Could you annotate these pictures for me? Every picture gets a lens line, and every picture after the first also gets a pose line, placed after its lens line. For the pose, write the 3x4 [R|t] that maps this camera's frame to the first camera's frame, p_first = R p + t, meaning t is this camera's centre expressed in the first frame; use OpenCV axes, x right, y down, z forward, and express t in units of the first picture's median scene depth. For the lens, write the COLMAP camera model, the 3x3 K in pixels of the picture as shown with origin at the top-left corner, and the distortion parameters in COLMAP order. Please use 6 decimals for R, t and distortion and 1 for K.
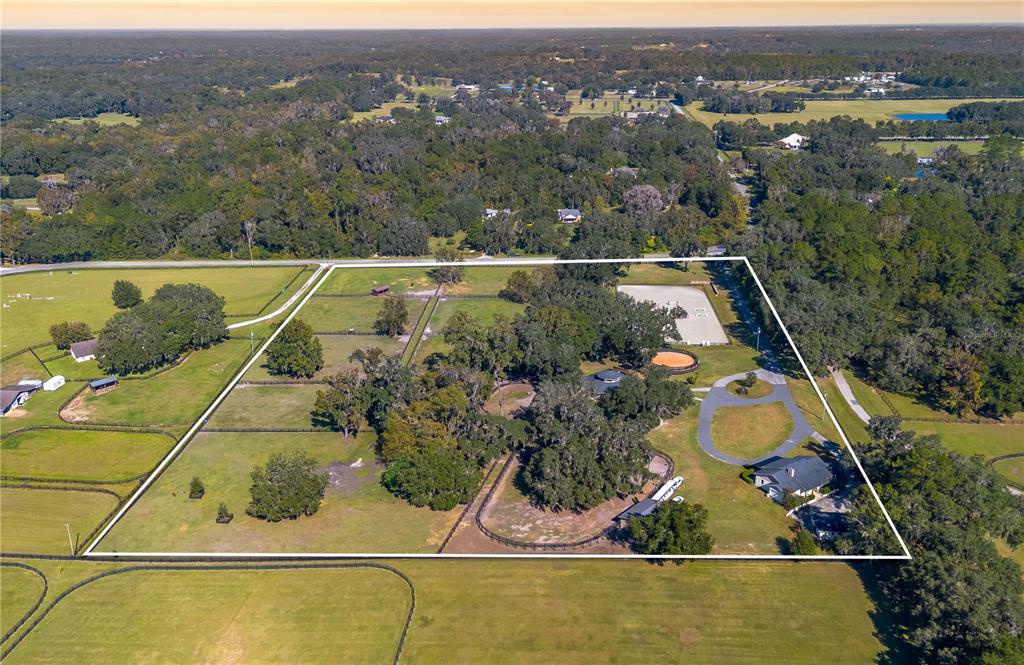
lens RADIAL K [[838.8, 0, 509.2], [0, 838.8, 332.7], [0, 0, 1]] dist [0.079584, -0.078405]
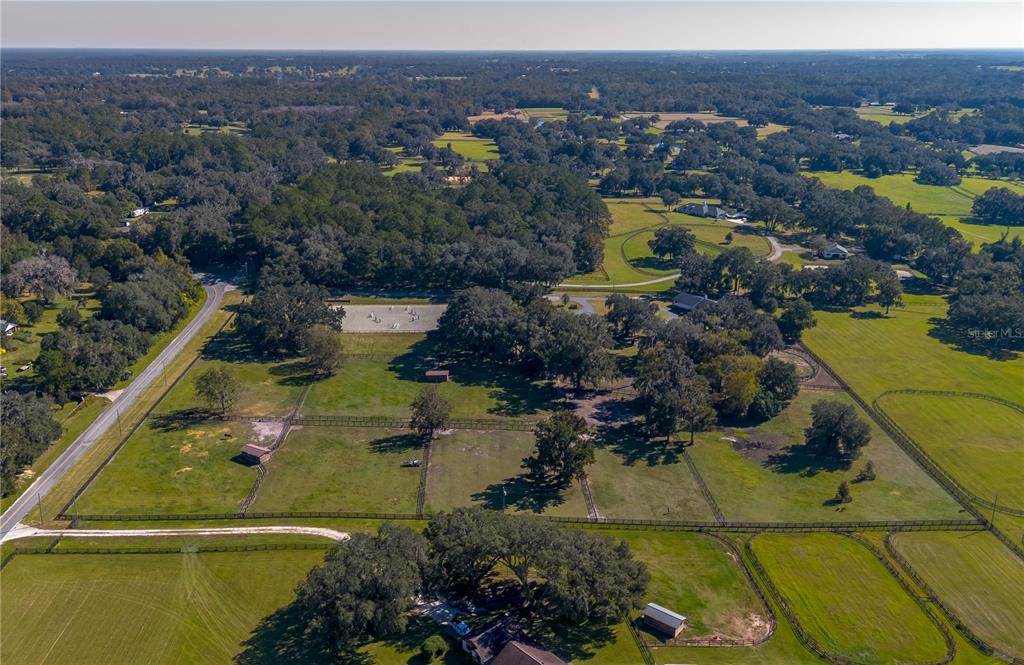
lens RADIAL K [[838.8, 0, 509.2], [0, 838.8, 332.7], [0, 0, 1]] dist [0.079584, -0.078405]
pose [[-0.083673, -0.315409, 0.945260, -0.911957], [0.342220, 0.881798, 0.324527, -0.333430], [-0.935887, 0.350641, 0.034156, 0.939059]]
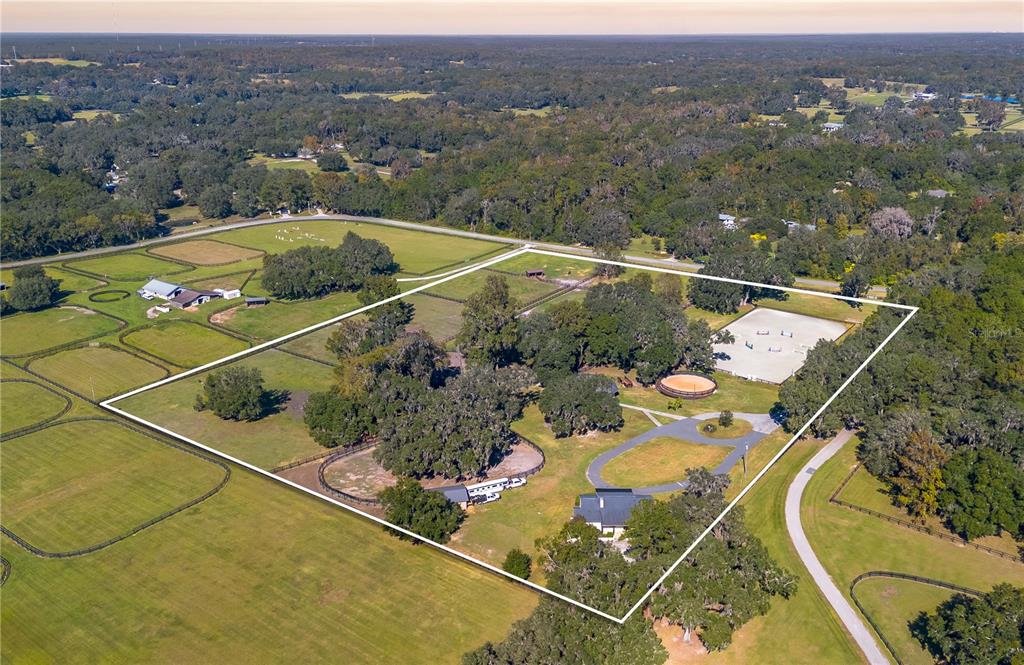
lens RADIAL K [[842.6, 0, 522.1], [0, 842.6, 332.7], [0, 0, 1]] dist [0.085675, -0.086394]
pose [[0.833663, 0.190221, -0.518480, 0.487503], [-0.193629, 0.979892, 0.048168, -0.030028], [0.517216, 0.060237, 0.853732, 0.112694]]
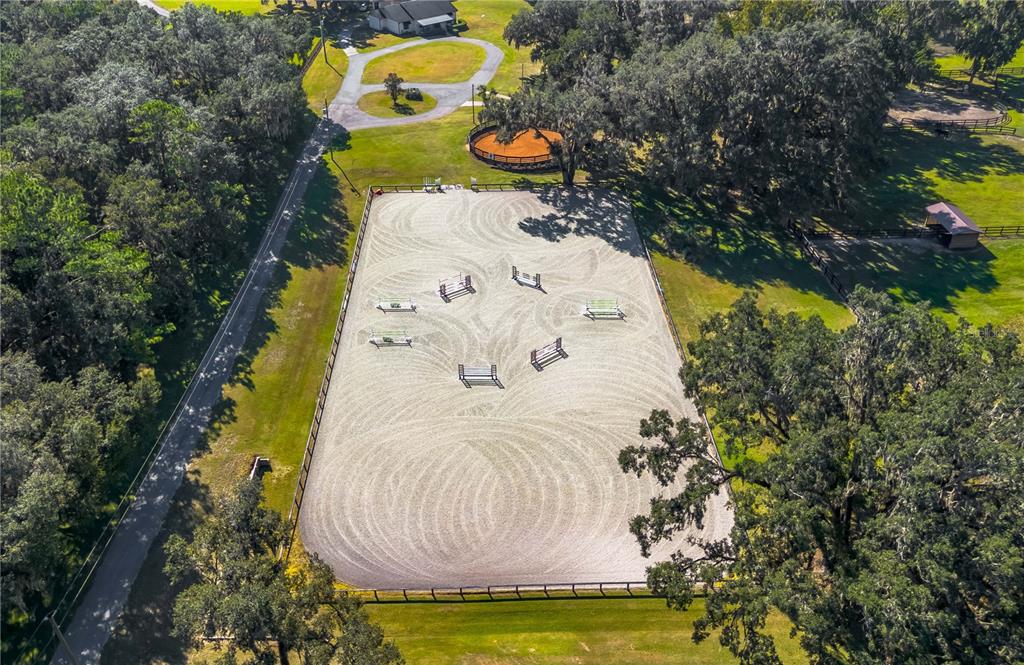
lens RADIAL K [[838.8, 0, 509.2], [0, 838.8, 332.7], [0, 0, 1]] dist [0.079584, -0.078405]
pose [[-0.994130, 0.077501, -0.075494, 0.232756], [-0.017197, 0.575714, 0.817470, -0.285179], [0.106817, 0.813970, -0.571002, 1.305867]]
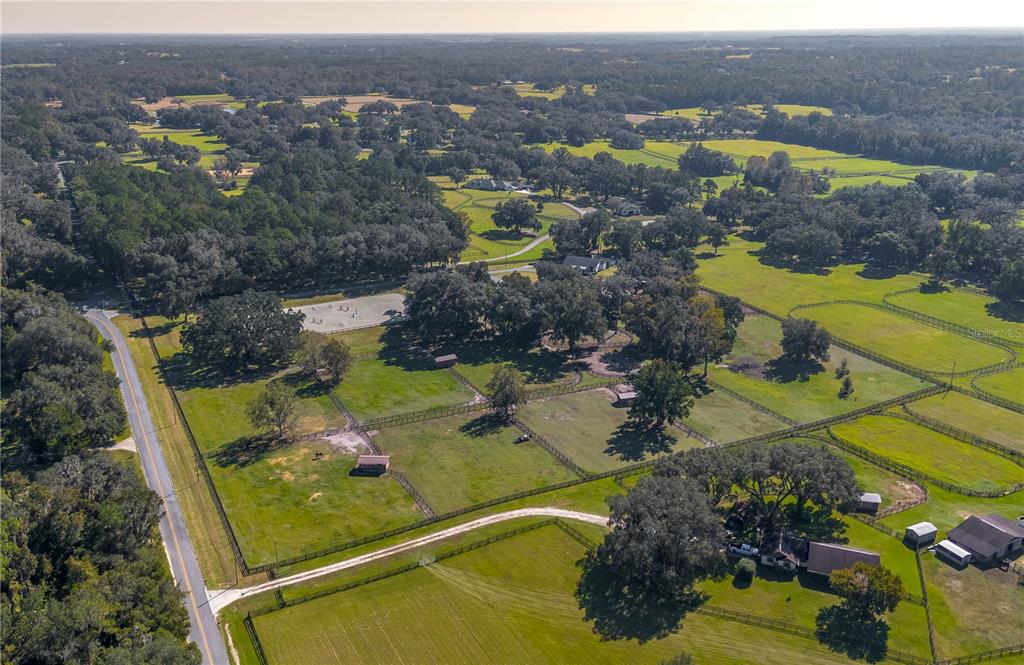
lens RADIAL K [[838.8, 0, 509.2], [0, 838.8, 332.7], [0, 0, 1]] dist [0.079584, -0.078405]
pose [[-0.527522, -0.280279, 0.801975, -0.808683], [0.299368, 0.822126, 0.484239, -0.476267], [-0.795046, 0.495533, -0.349783, 1.331765]]
